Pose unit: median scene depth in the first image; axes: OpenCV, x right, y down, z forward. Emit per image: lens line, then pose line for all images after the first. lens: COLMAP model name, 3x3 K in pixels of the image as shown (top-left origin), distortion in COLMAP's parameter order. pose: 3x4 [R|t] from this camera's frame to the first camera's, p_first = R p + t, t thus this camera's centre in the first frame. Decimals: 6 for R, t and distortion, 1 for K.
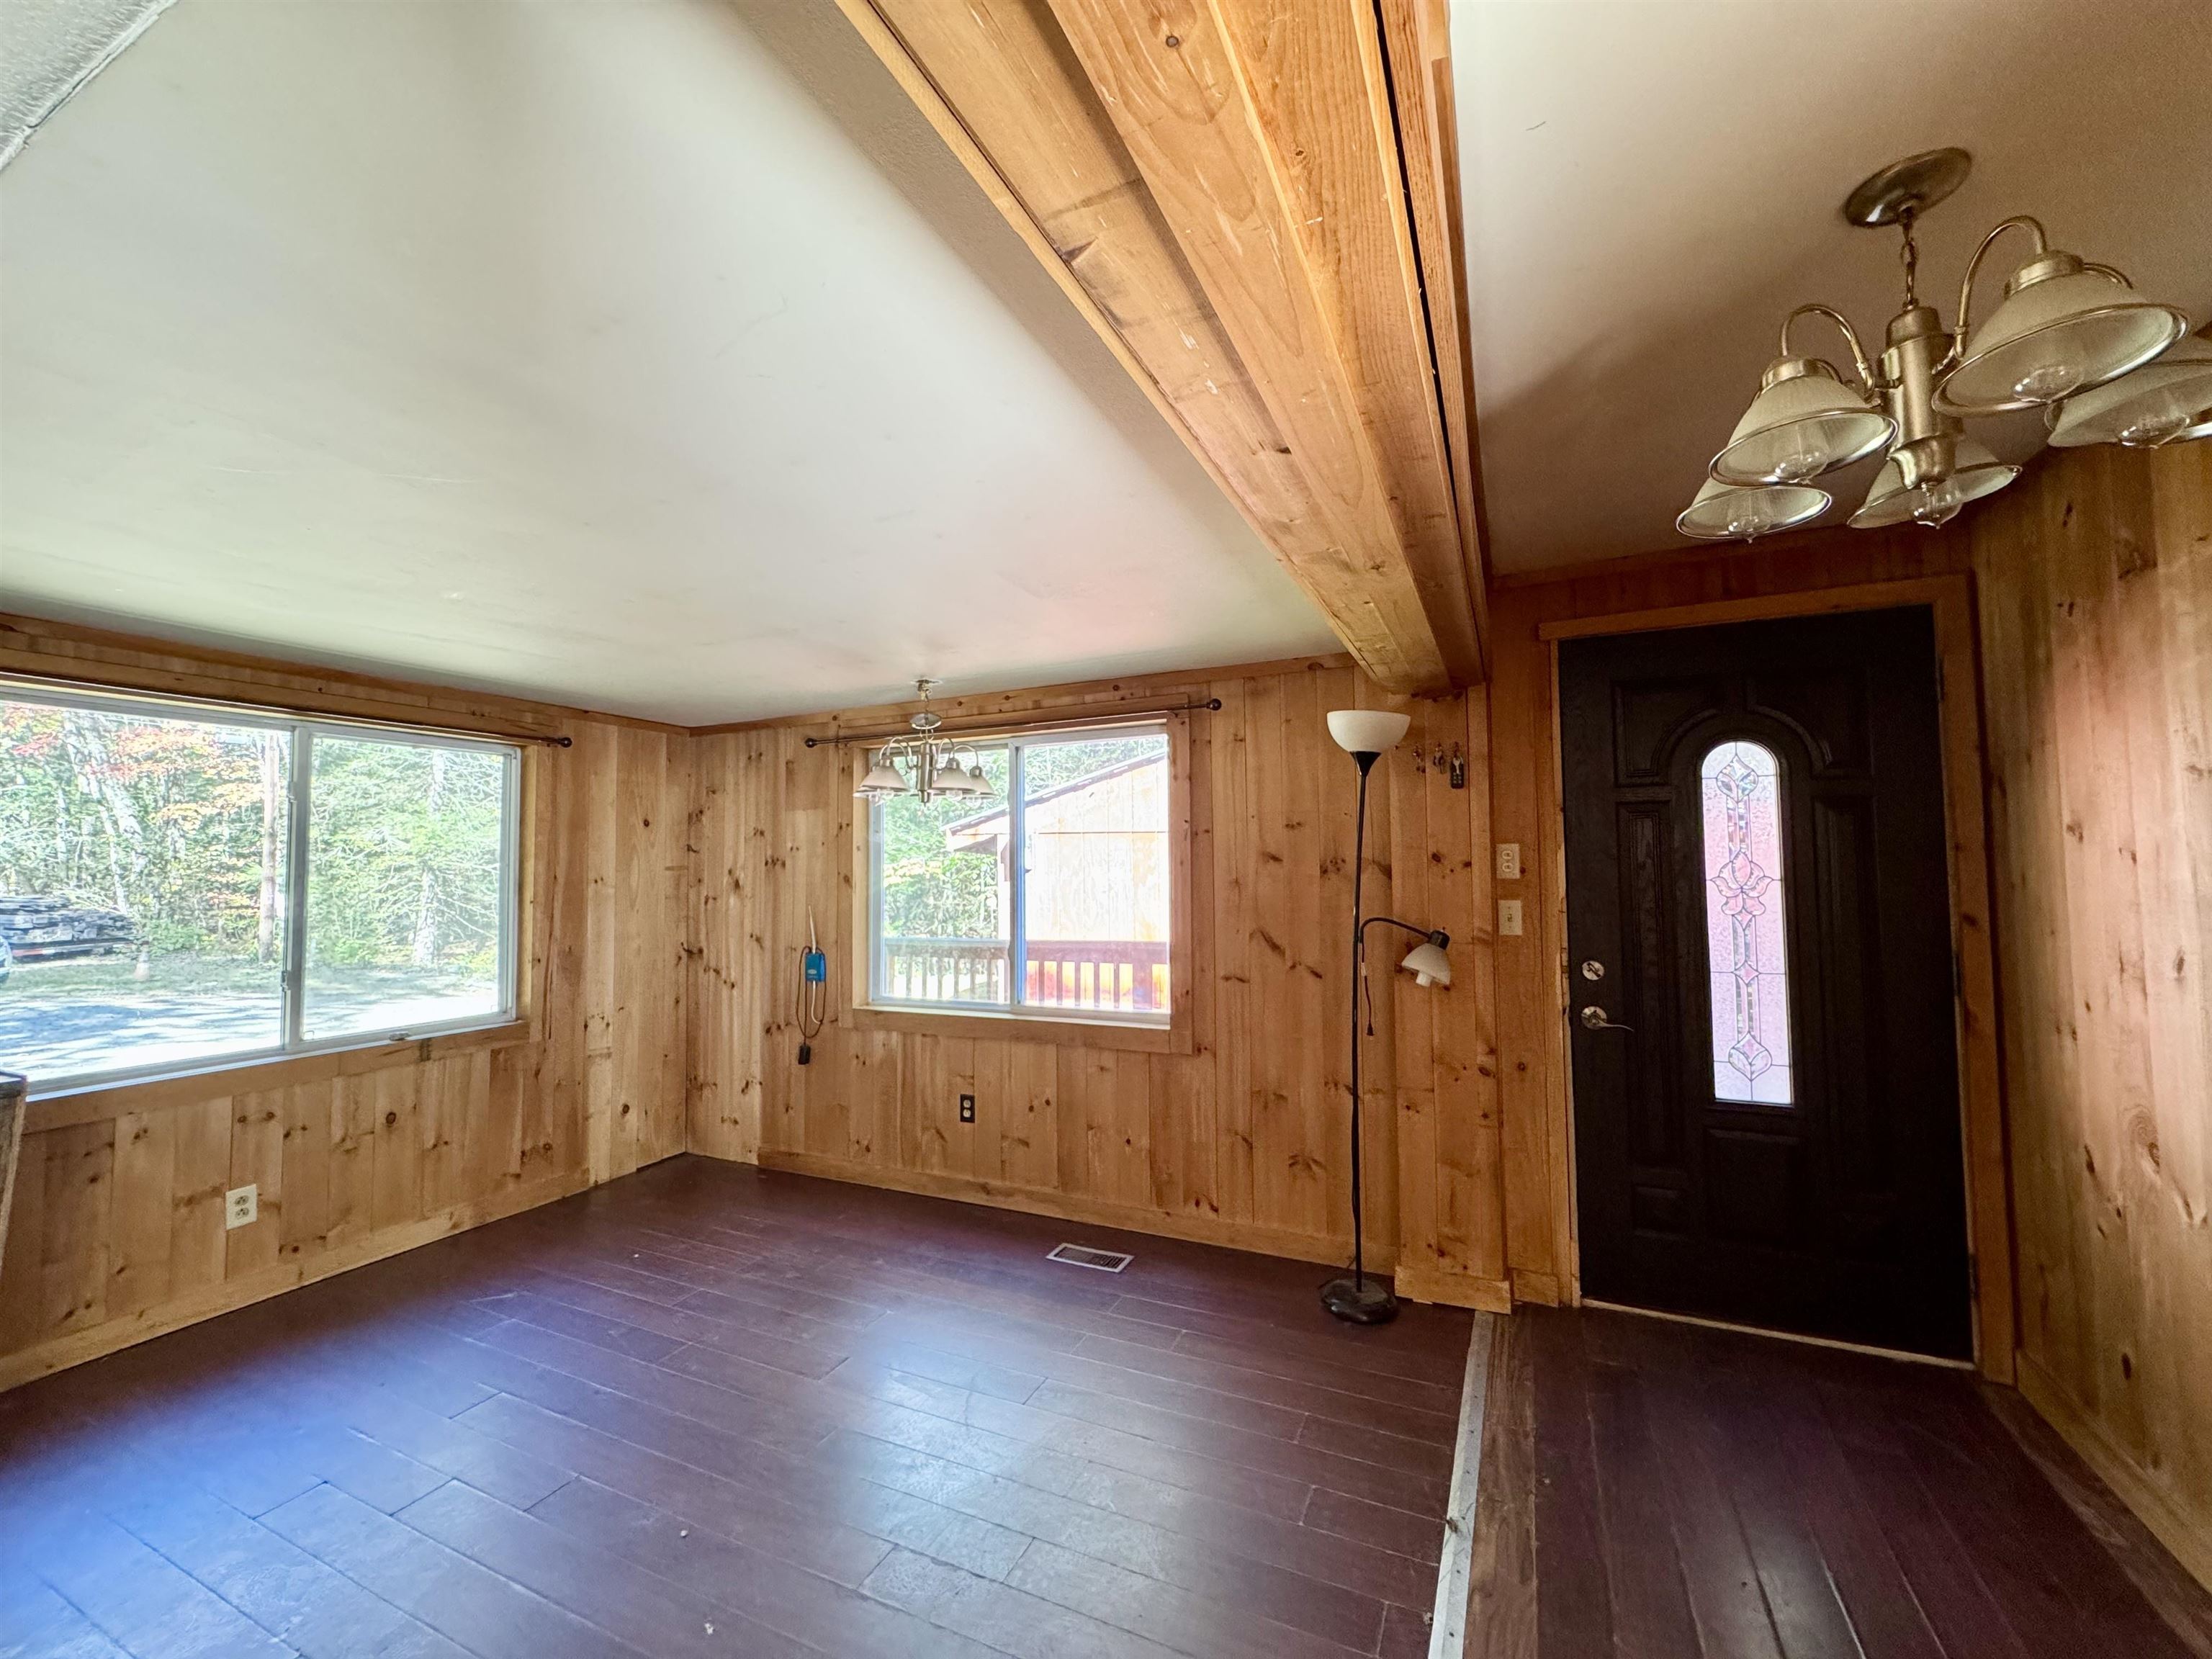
lens RADIAL K [[884.5, 0, 1103.7], [0, 884.5, 826.6], [0, 0, 1]] dist [-0.005963, 0.000551]
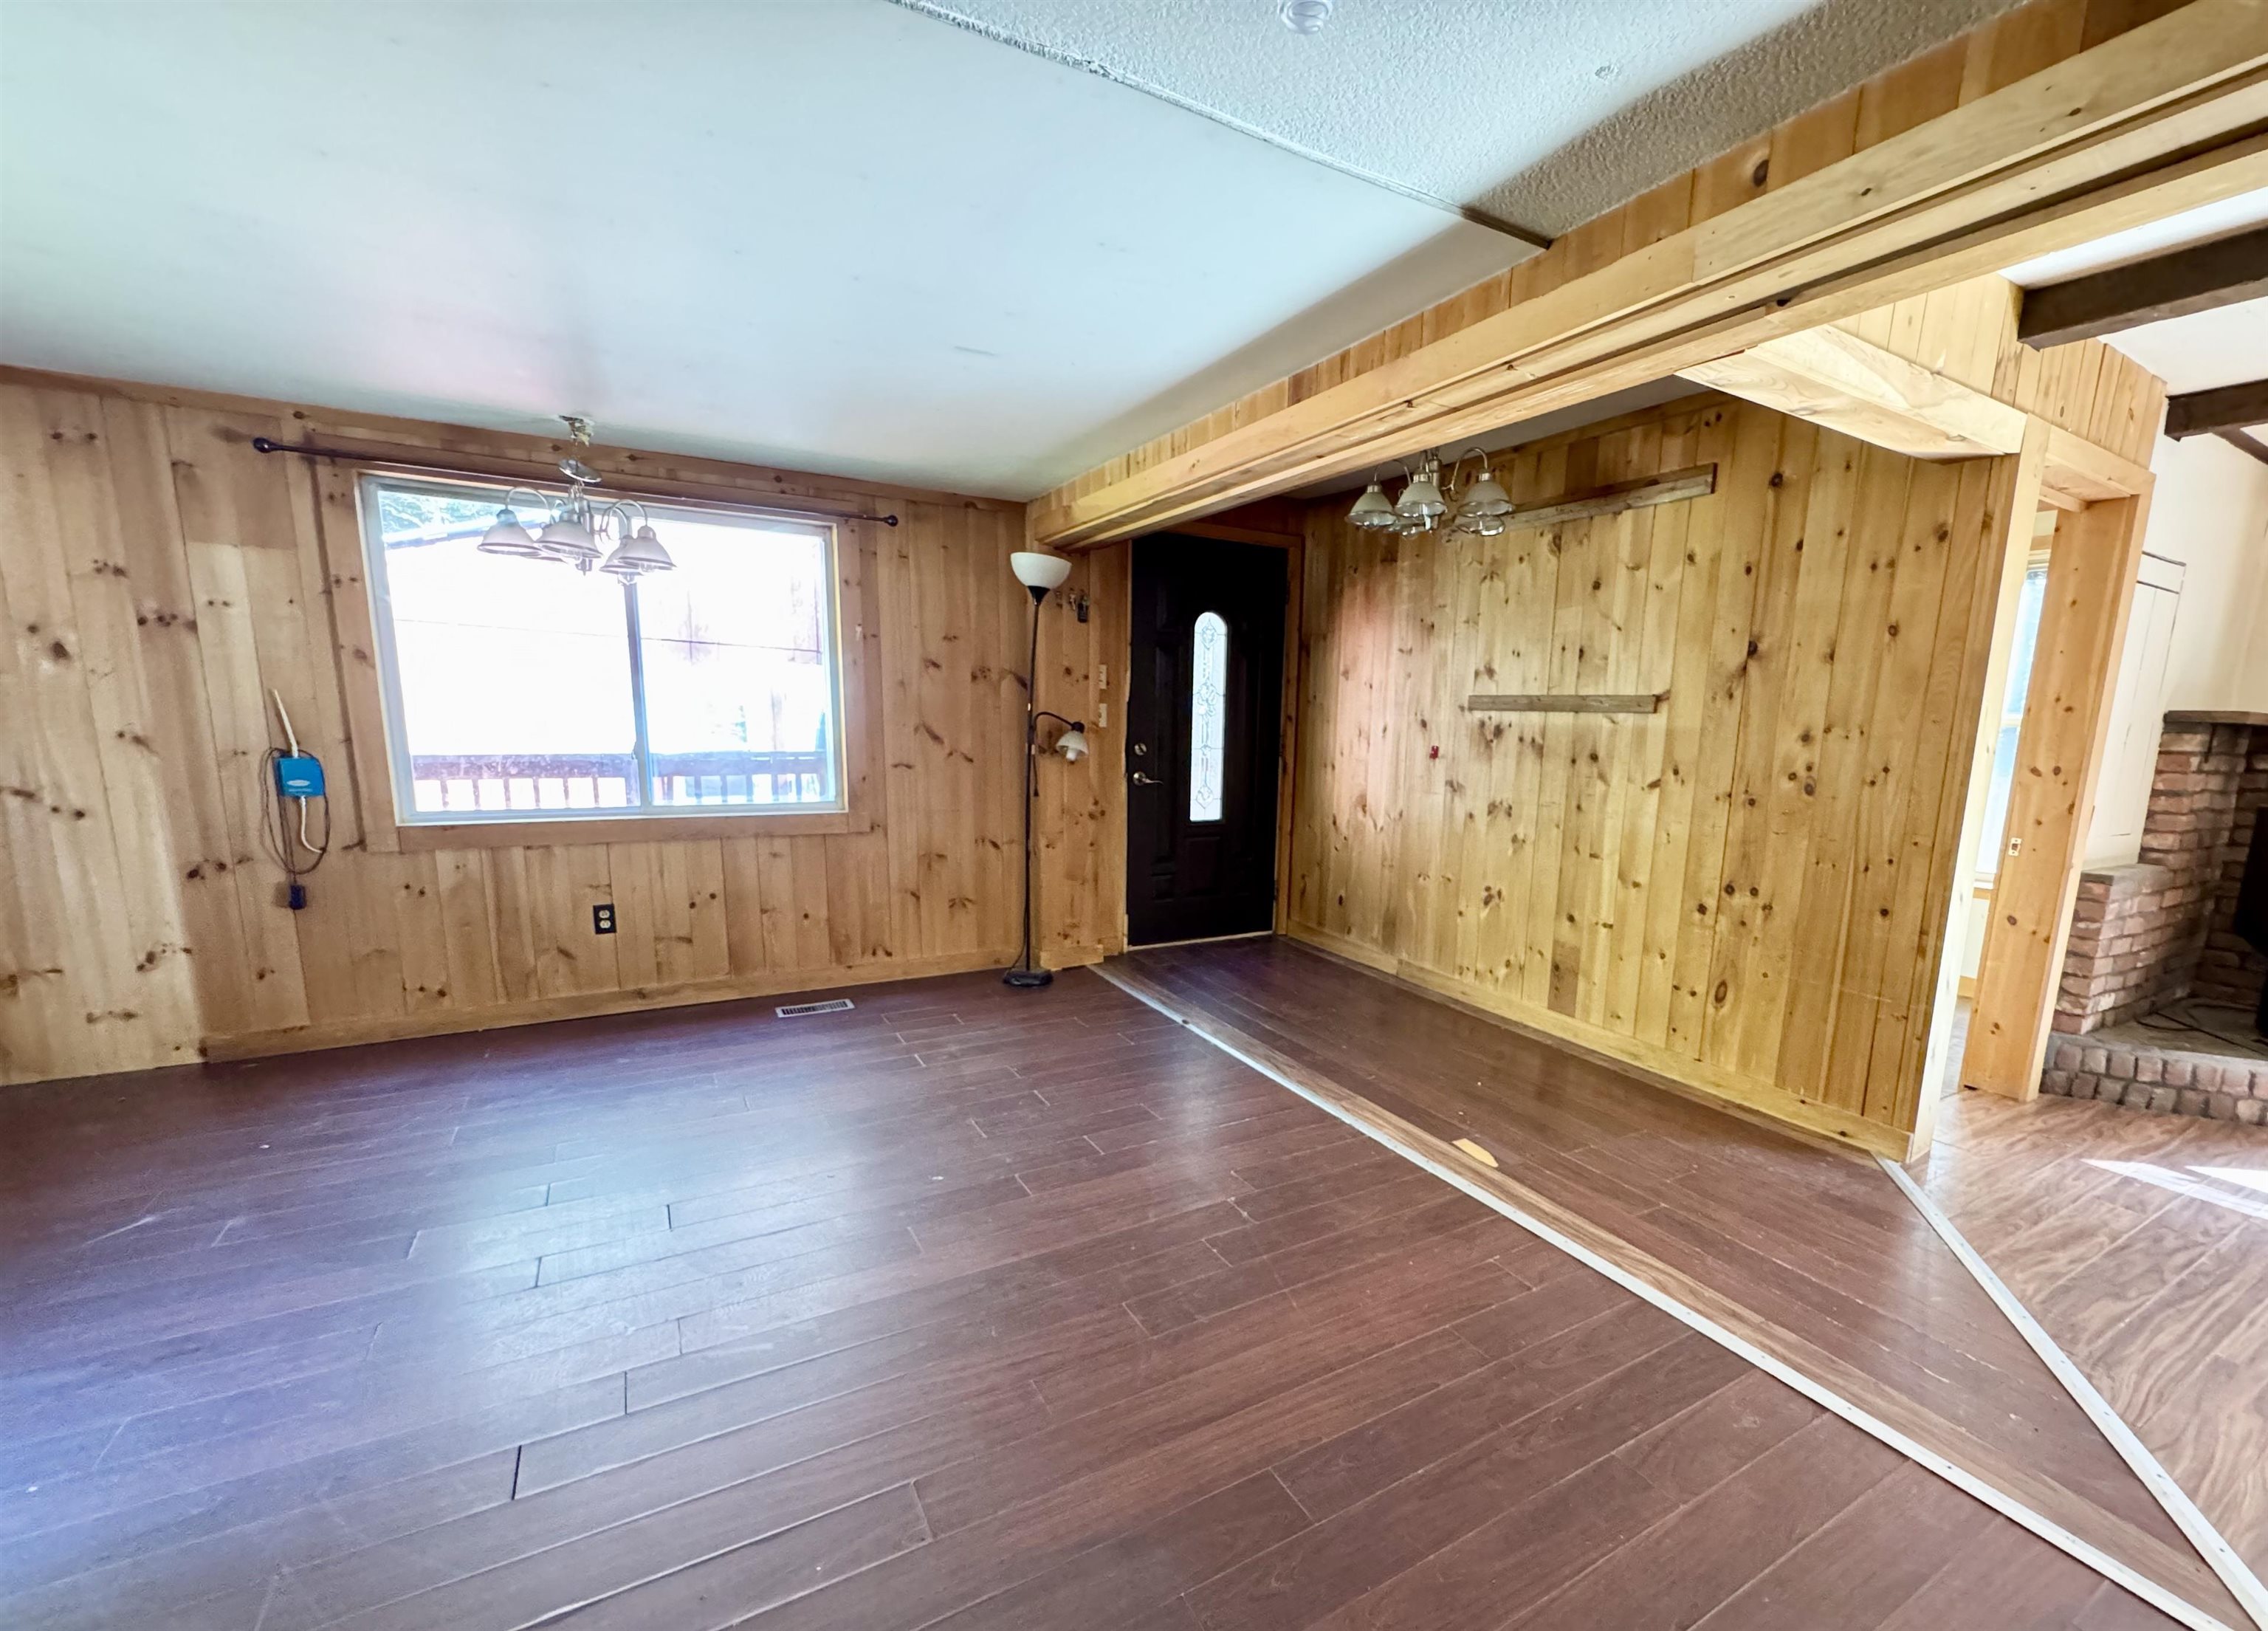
lens RADIAL K [[944.9, 0, 1196.0], [0, 944.9, 893.2], [0, 0, 1]] dist [-0.007005, 0.001064]
pose [[0.562907, -0.124256, 0.817127, -0.688070], [-0.068789, 0.978162, 0.196132, 0.062842], [-0.823653, -0.166614, 0.542067, -0.048250]]
